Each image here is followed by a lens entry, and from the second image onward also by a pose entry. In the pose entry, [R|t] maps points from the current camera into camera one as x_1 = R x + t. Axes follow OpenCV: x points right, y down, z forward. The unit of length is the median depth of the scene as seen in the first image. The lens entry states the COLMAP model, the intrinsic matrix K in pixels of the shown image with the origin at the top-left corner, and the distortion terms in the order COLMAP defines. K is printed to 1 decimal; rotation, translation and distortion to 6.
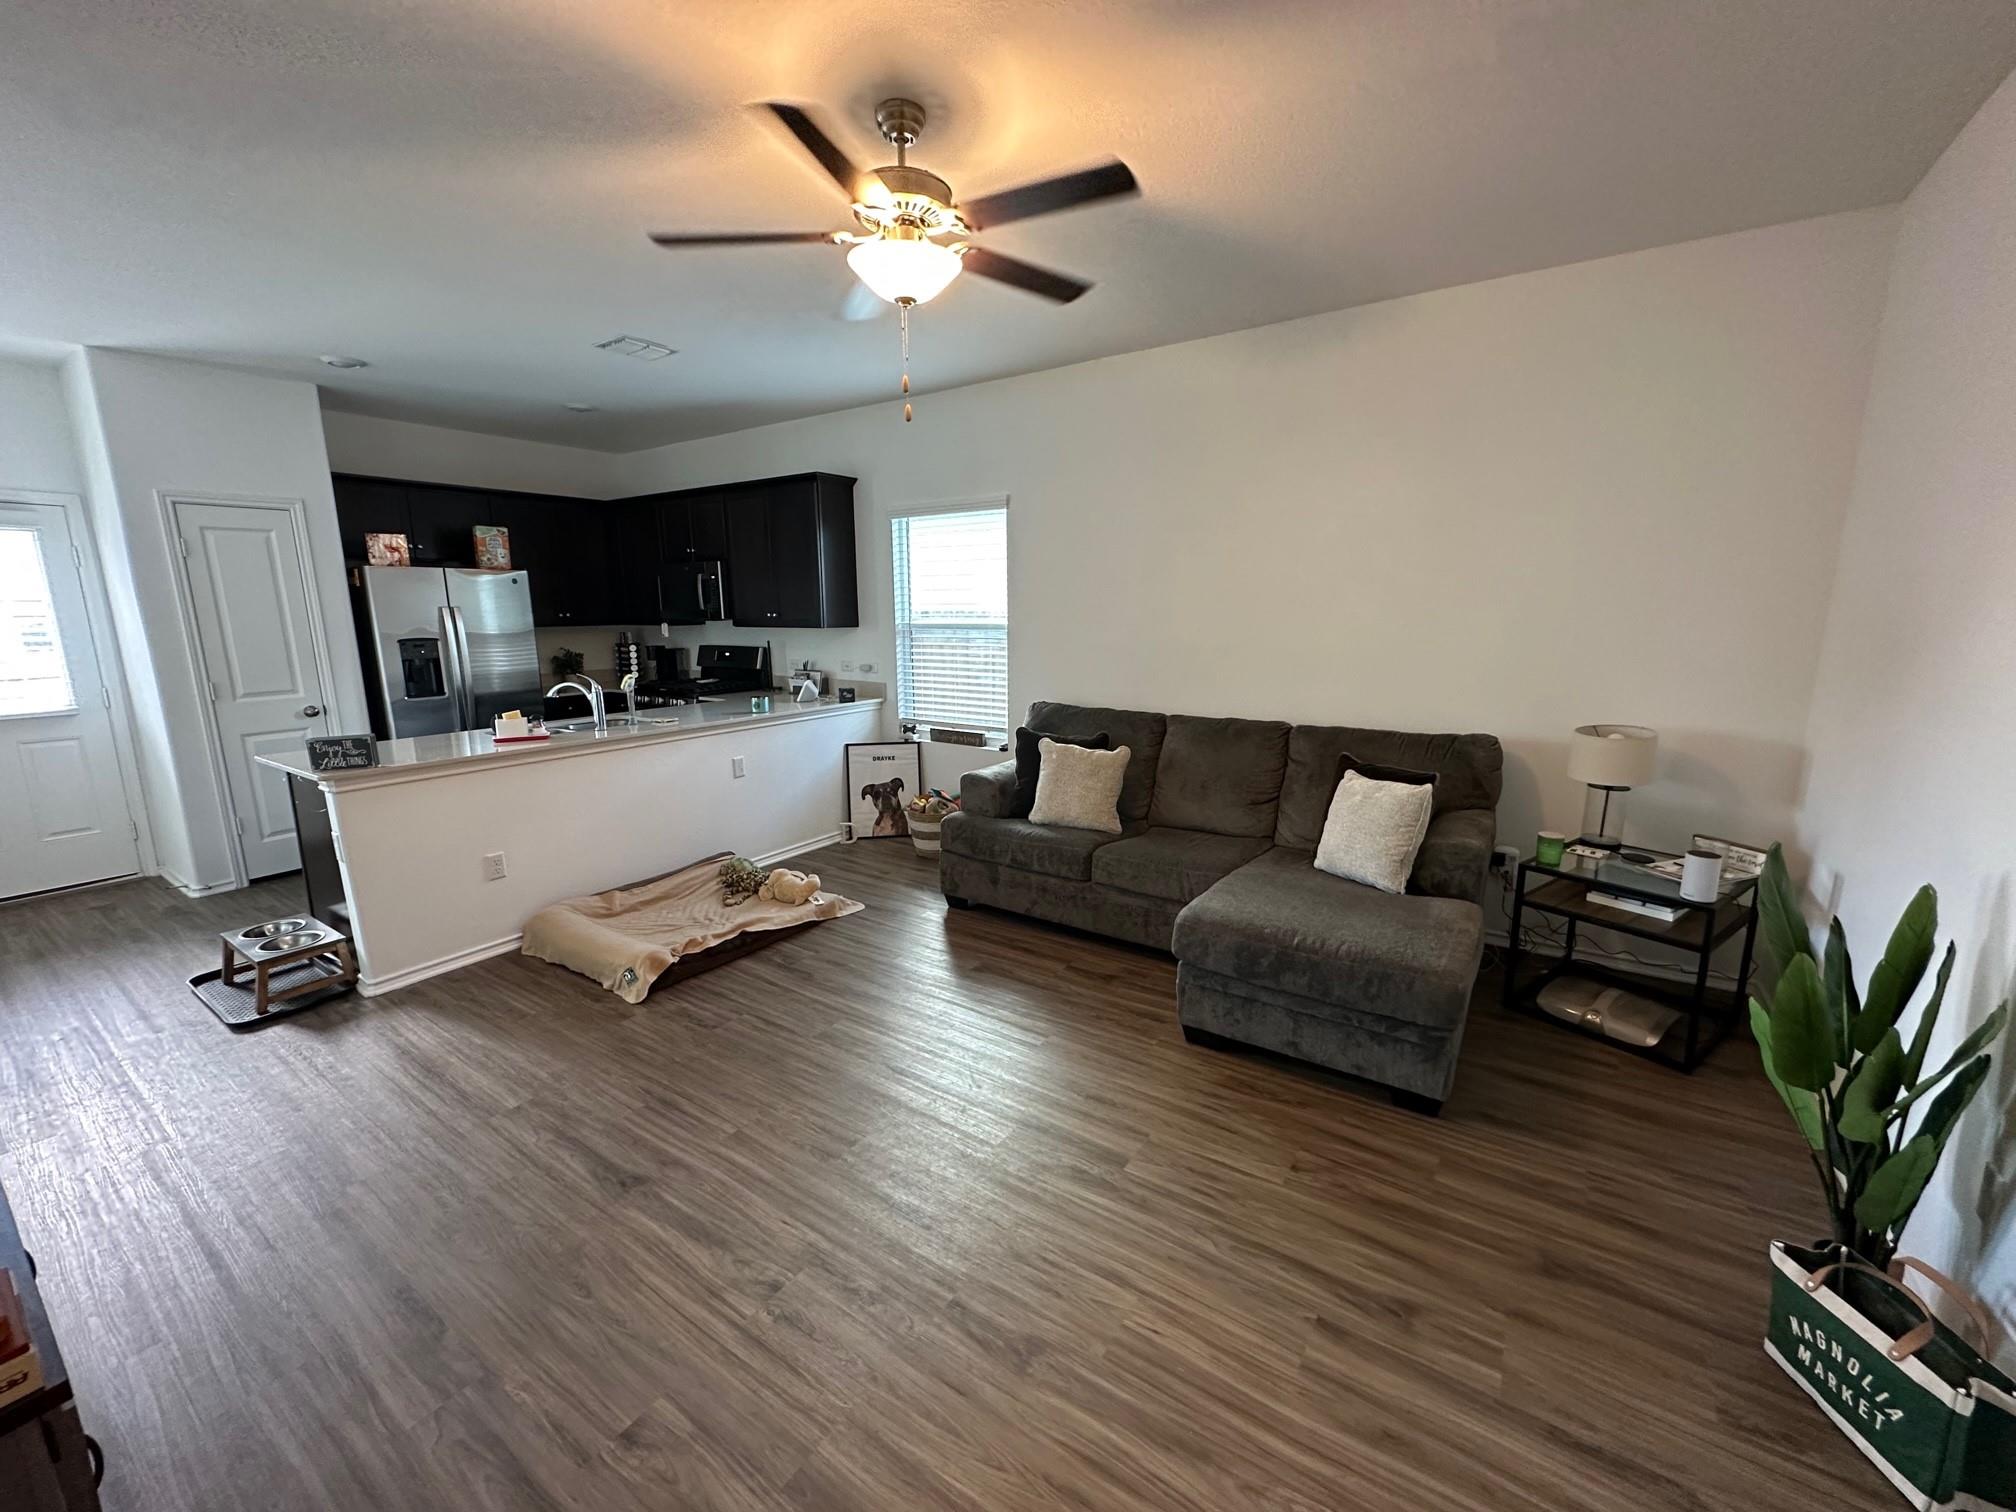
lens RADIAL K [[801.7, 0, 1008.1], [0, 801.7, 751.7], [0, 0, 1]] dist [-0.000782, -0.000386]
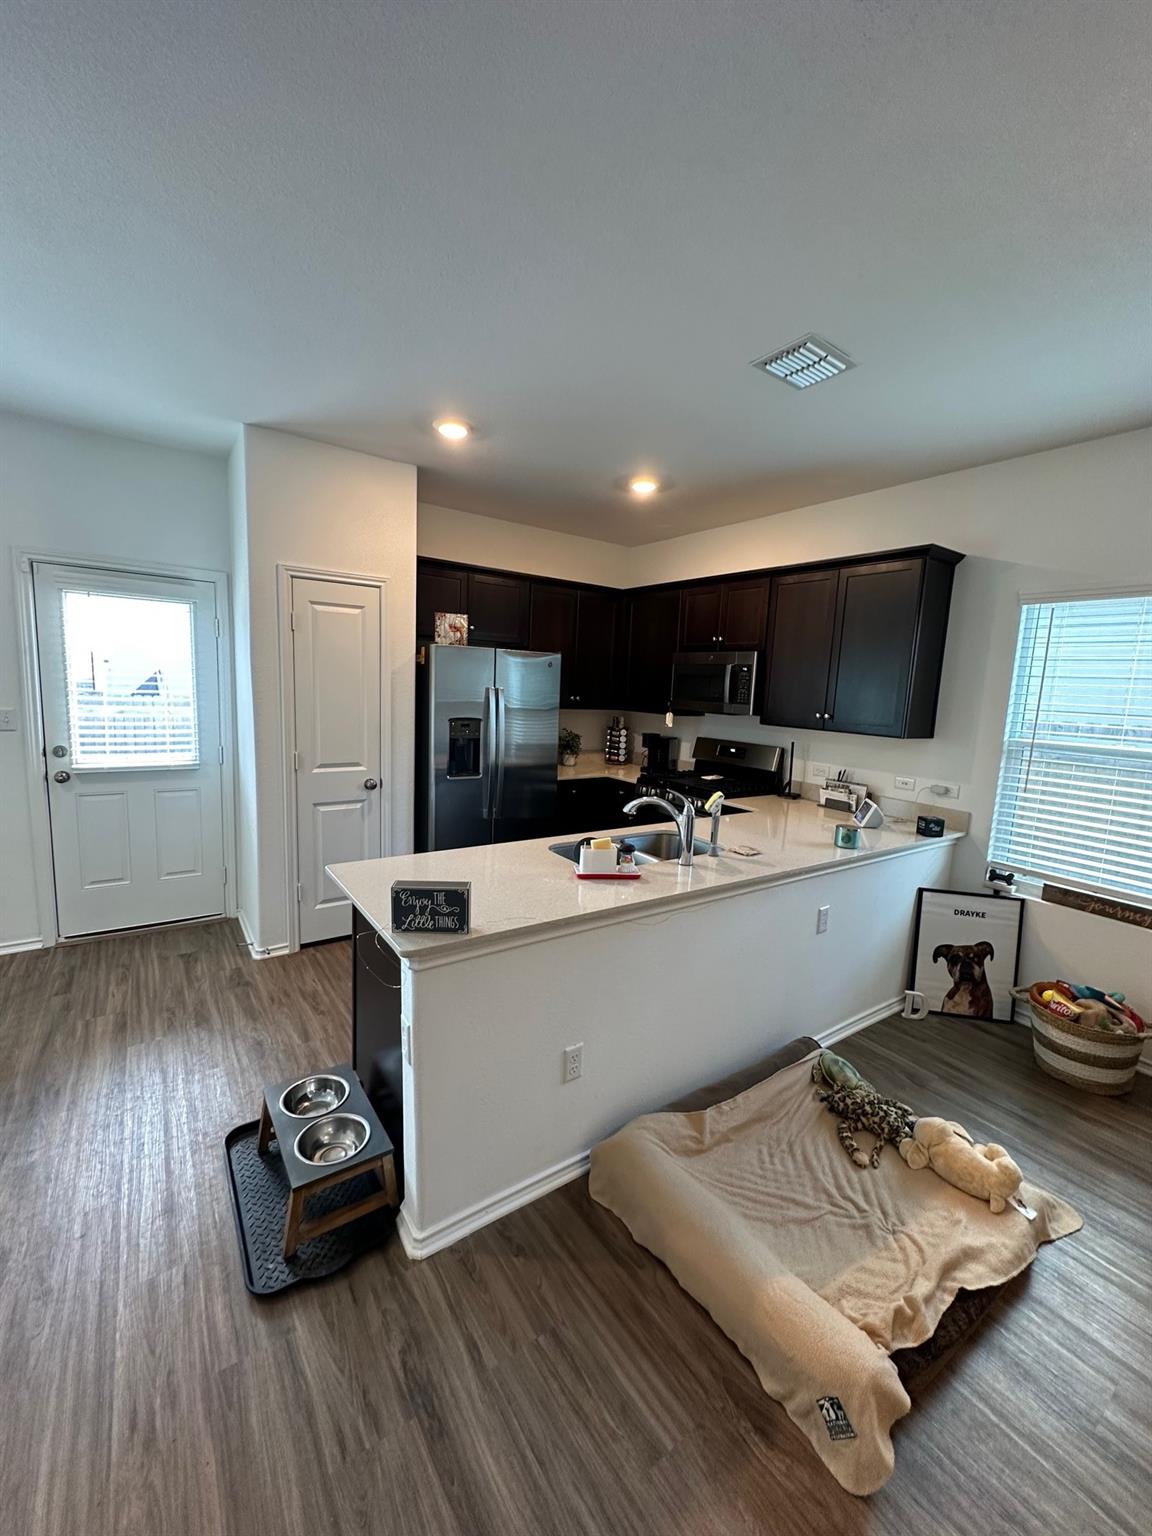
lens RADIAL K [[610.9, 0, 574.8], [0, 610.9, 768.3], [0, 0, 1]] dist [-0.000782, -0.000386]
pose [[0.933129, 0.099094, -0.345617, -0.353880], [-0.117311, 0.992575, -0.032139, -0.073711], [0.339866, 0.070535, 0.937825, 0.352558]]
